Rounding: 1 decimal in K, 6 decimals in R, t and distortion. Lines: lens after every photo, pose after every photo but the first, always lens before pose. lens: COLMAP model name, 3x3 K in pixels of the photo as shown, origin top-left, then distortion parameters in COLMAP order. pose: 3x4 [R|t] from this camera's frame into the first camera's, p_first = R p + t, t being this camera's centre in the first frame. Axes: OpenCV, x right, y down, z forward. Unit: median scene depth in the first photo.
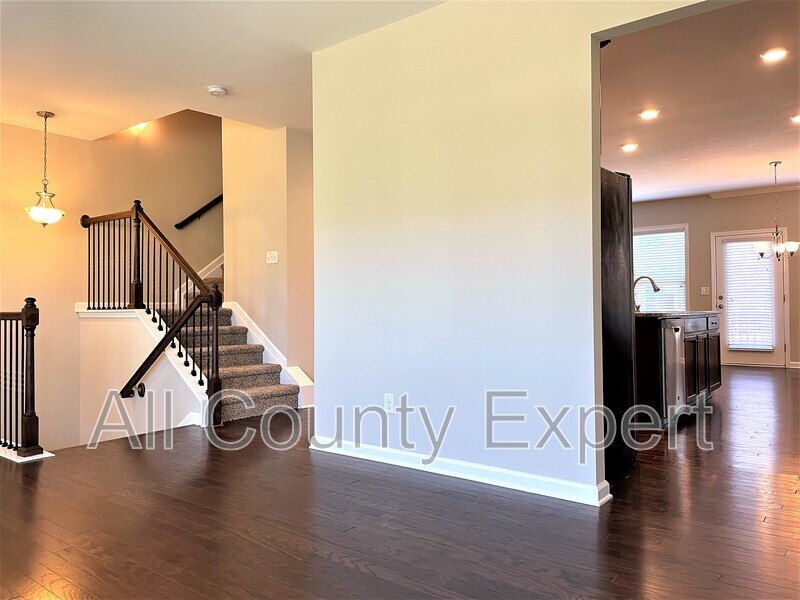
lens RADIAL K [[603.8, 0, 400.0], [0, 603.8, 300.0], [0, 0, 1]] dist [0.098772, -0.125321]
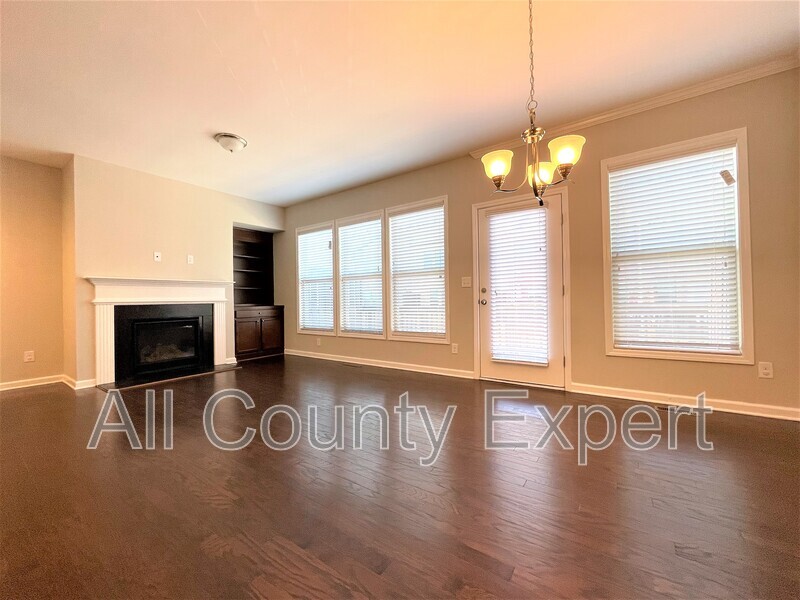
lens RADIAL K [[324.4, 0, 400.0], [0, 324.4, 300.0], [0, 0, 1]] dist [0.009211, -0.000150]
pose [[0.998934, 0.002061, 0.046116, 0.412068], [-0.002329, 0.999981, 0.005766, 0.005849], [-0.046104, -0.005867, 0.998919, 0.624977]]
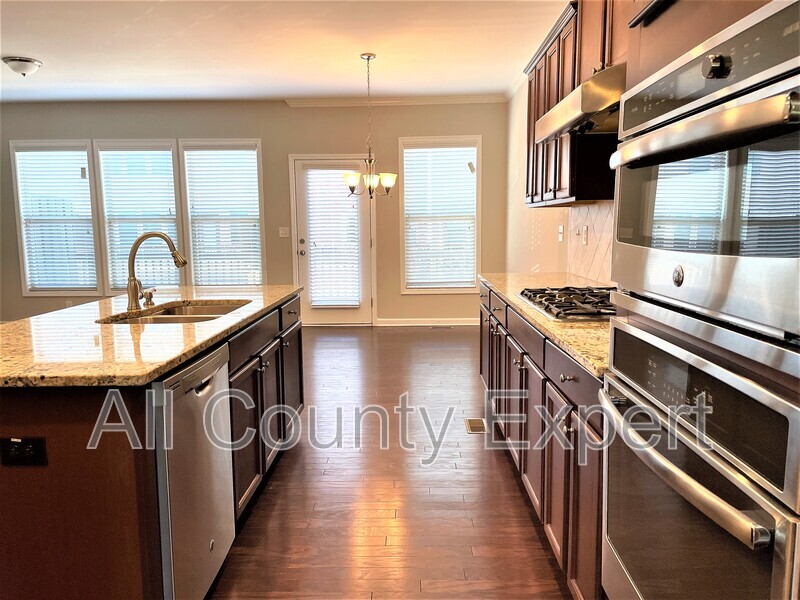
lens RADIAL K [[586.2, 0, 388.1], [0, 586.2, 300.6], [0, 0, 1]] dist [0.092888, -0.112176]
pose [[0.814872, -0.068576, 0.575569, 0.182661], [-0.009735, 0.991218, 0.131881, -0.029464], [-0.579559, -0.113069, 0.807048, 0.337874]]
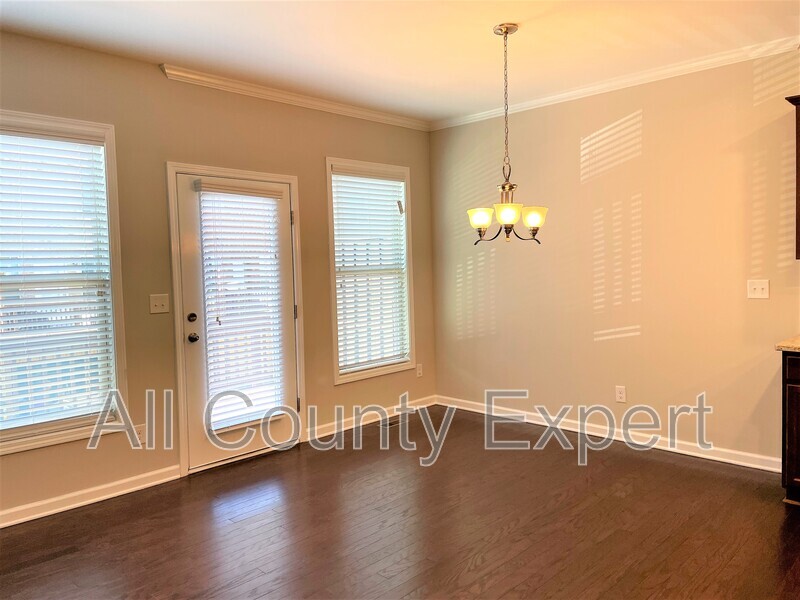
lens RADIAL K [[603.8, 0, 400.0], [0, 603.8, 300.0], [0, 0, 1]] dist [0.098772, -0.125321]
pose [[0.121716, -0.044399, 0.991571, 0.118894], [0.011097, 0.998997, 0.043370, -0.034037], [-0.992503, 0.005724, 0.122086, 0.822934]]
